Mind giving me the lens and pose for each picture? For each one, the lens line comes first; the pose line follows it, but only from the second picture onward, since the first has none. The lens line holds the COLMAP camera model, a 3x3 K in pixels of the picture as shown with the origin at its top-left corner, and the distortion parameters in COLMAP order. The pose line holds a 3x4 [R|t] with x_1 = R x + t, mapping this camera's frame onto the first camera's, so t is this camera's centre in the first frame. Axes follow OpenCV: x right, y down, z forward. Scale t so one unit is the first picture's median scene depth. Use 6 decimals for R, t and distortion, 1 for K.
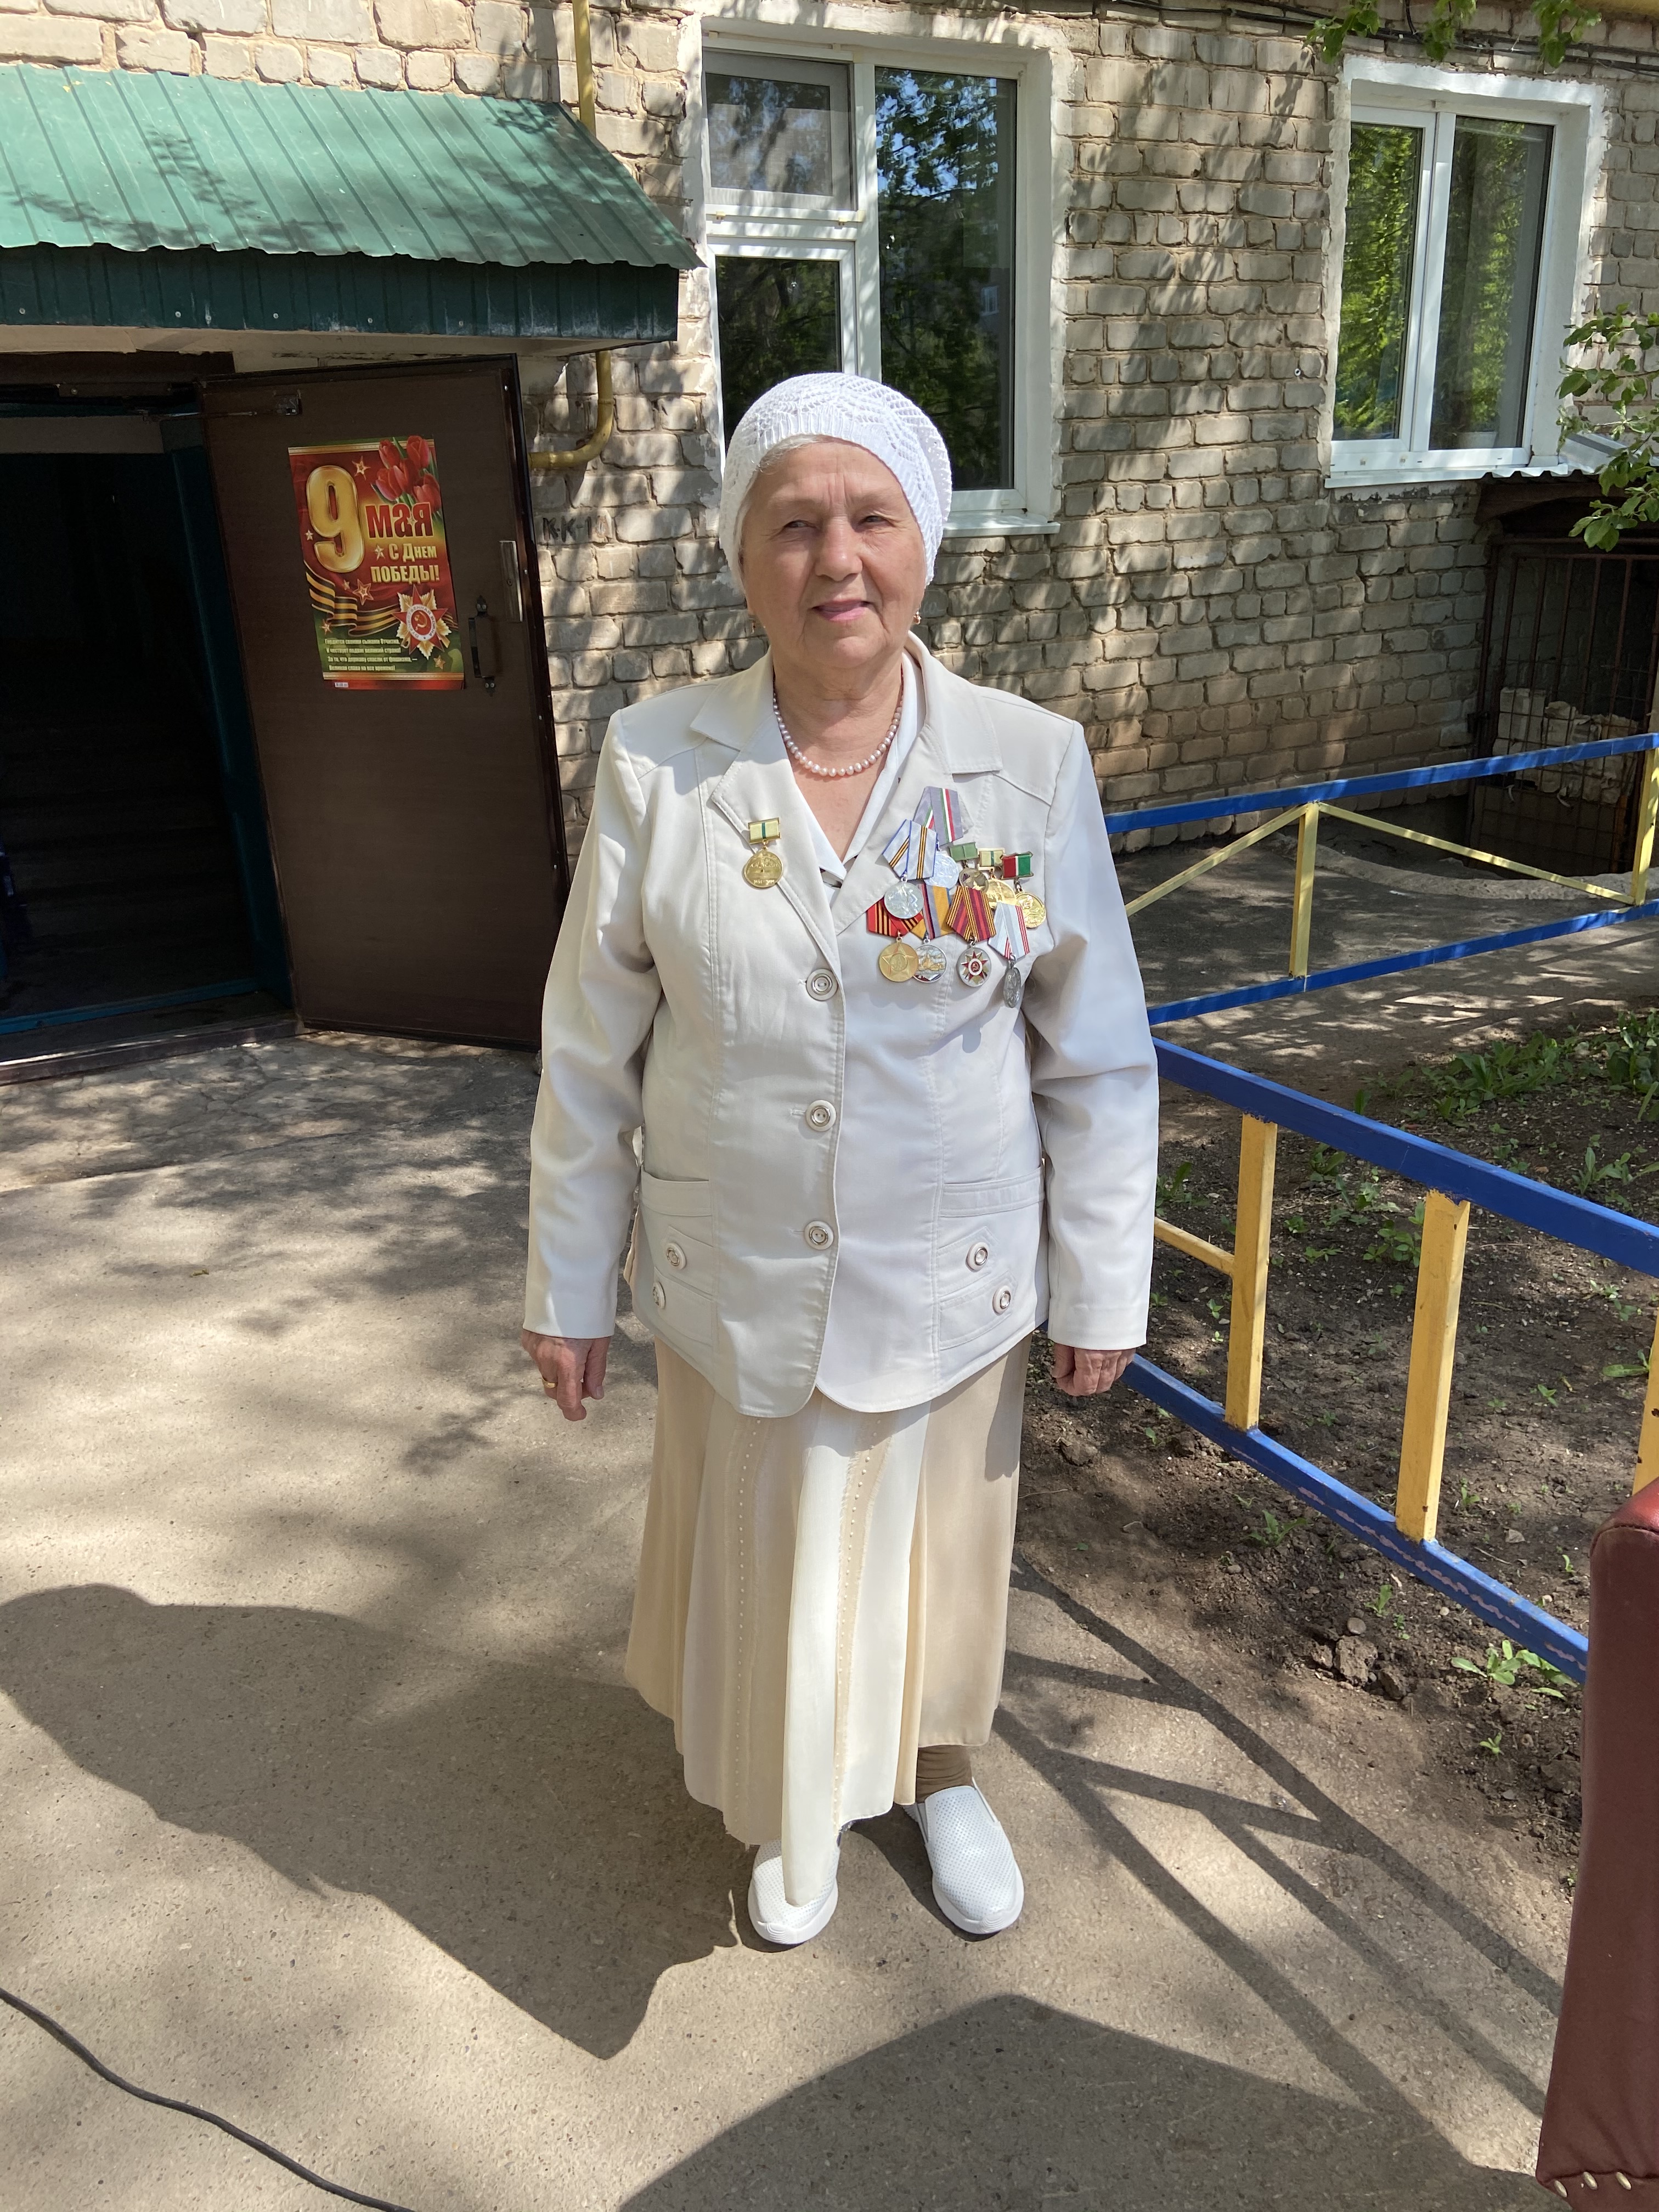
lens RADIAL K [[1752.3, 0, 829.5], [0, 1752.3, 1106.0], [0, 0, 1]] dist [0.118972, -0.167101]
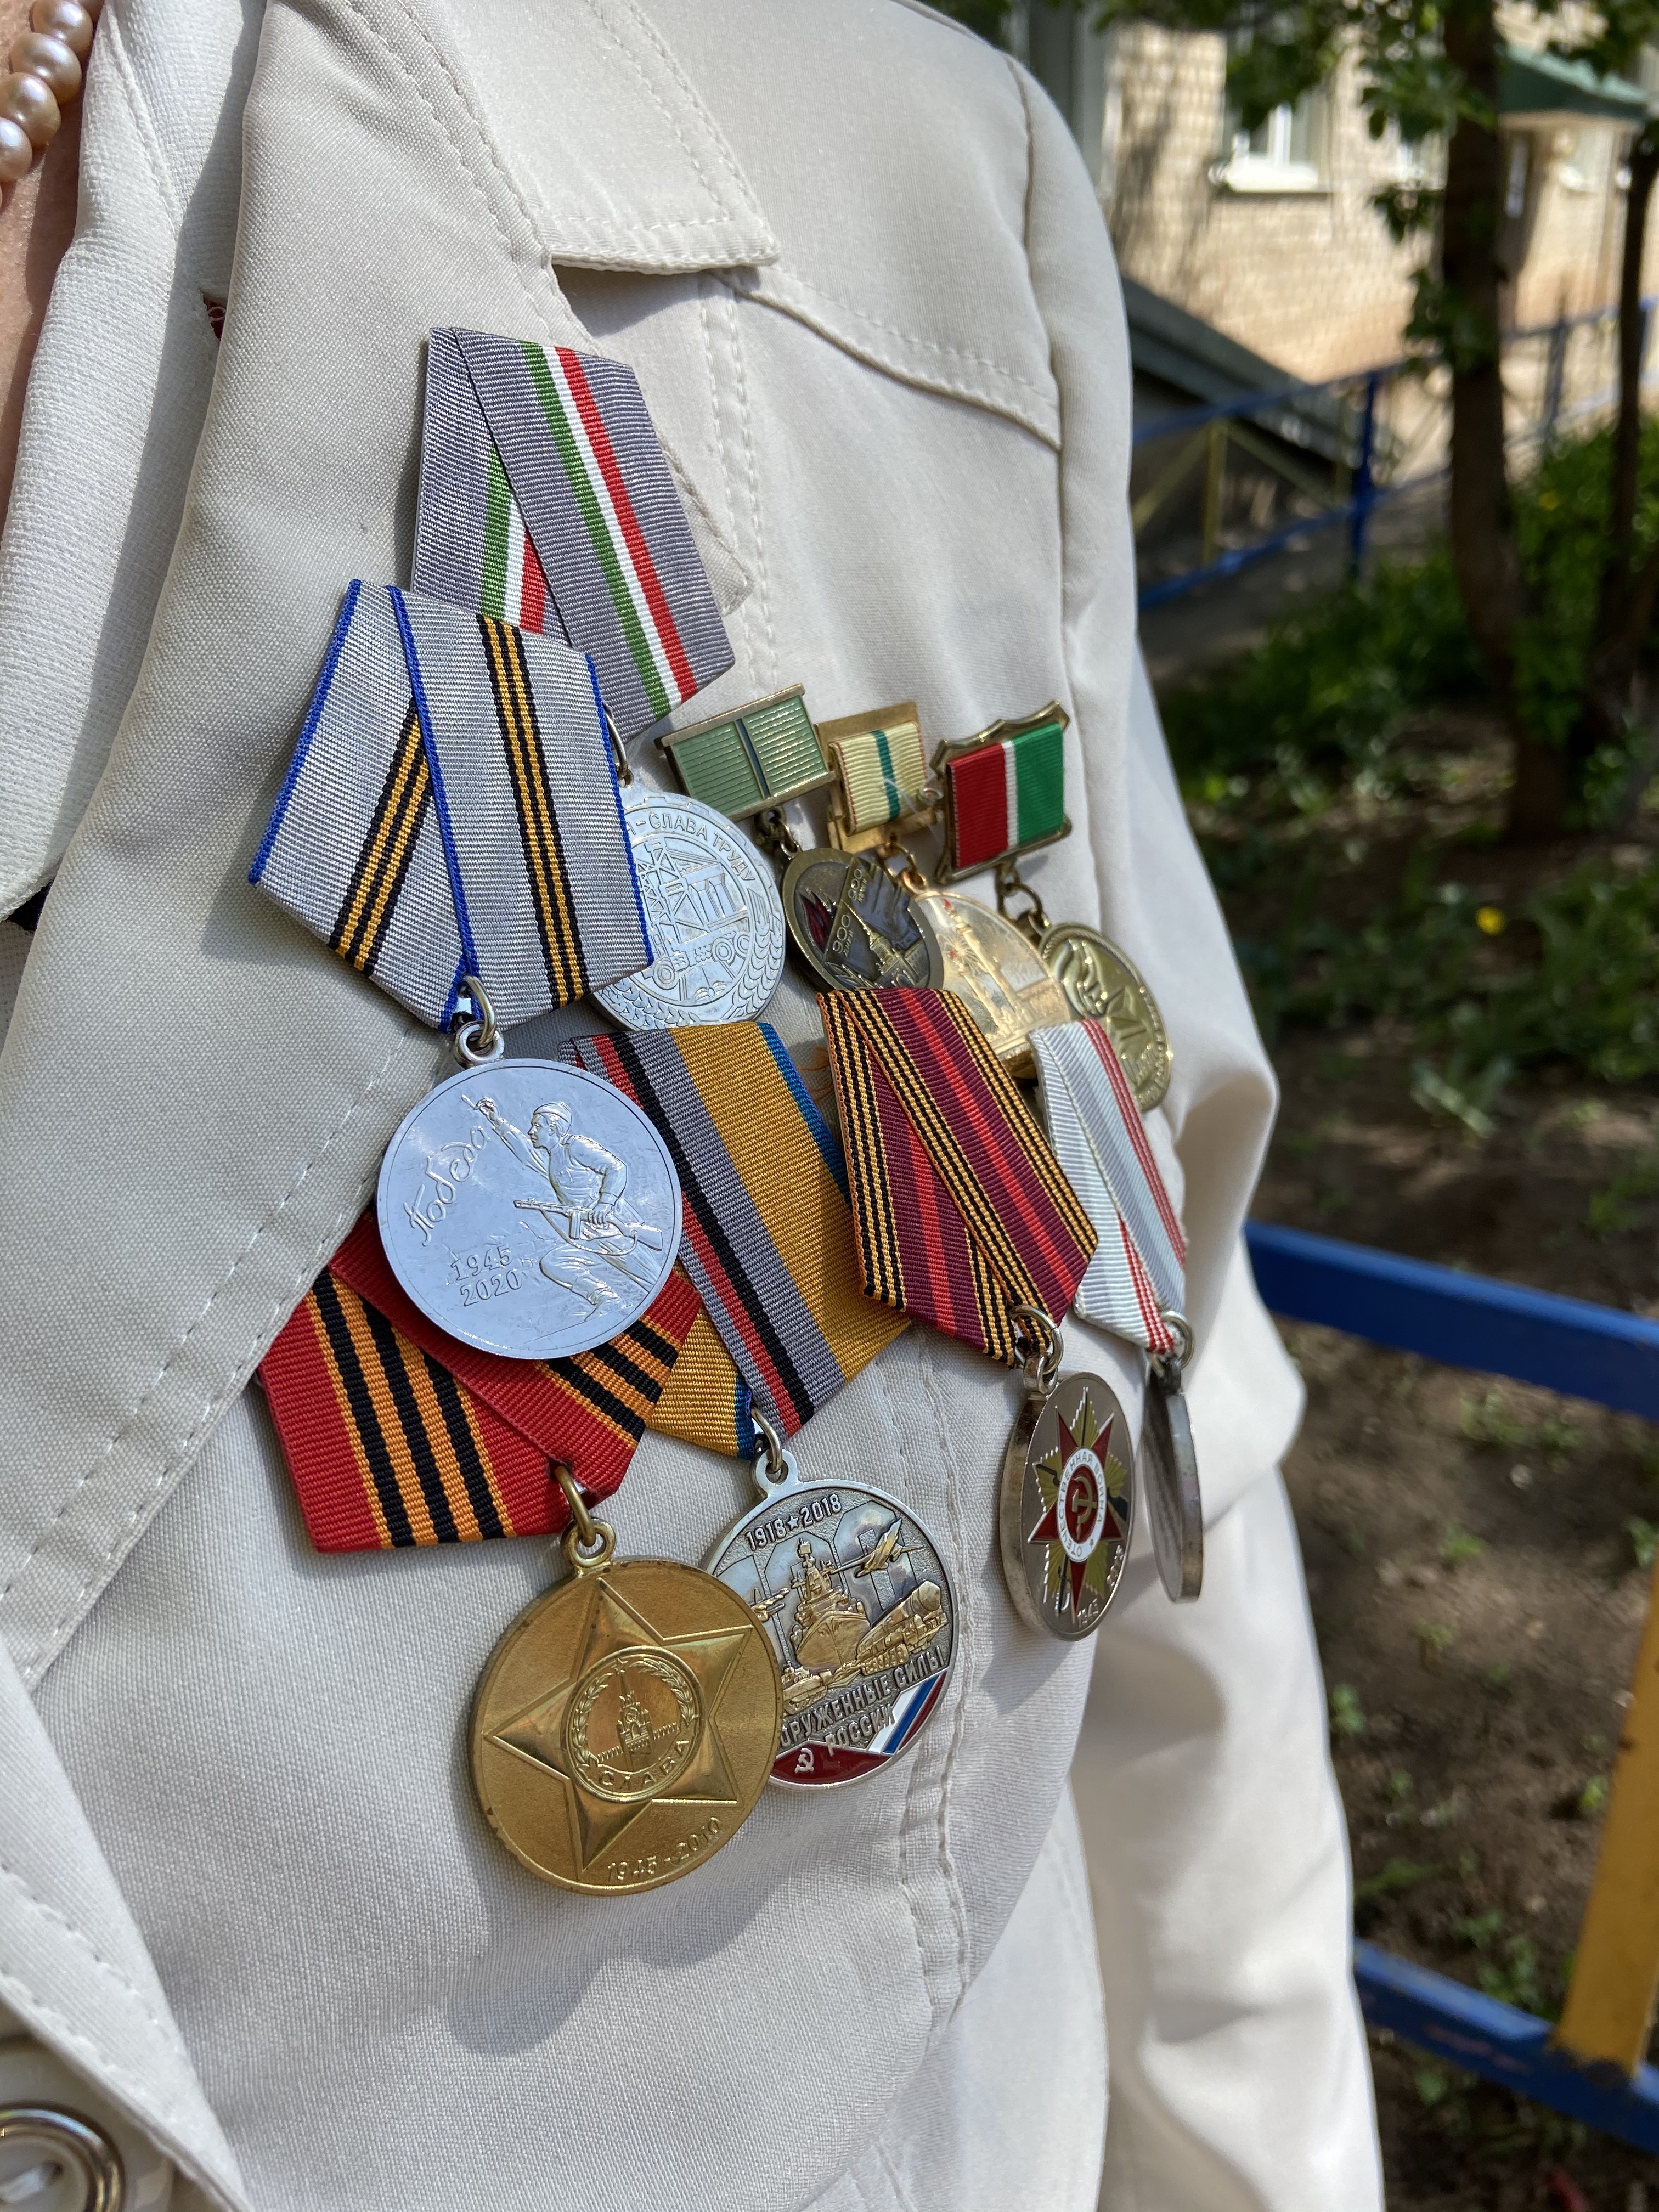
lens RADIAL K [[1752.3, 0, 829.5], [0, 1752.3, 1106.0], [0, 0, 1]] dist [0.118972, -0.167101]
pose [[0.889733, -0.228486, 0.395182, 0.012715], [0.194402, 0.972944, 0.124848, -0.133895], [-0.413016, -0.034257, 0.910079, 0.860162]]
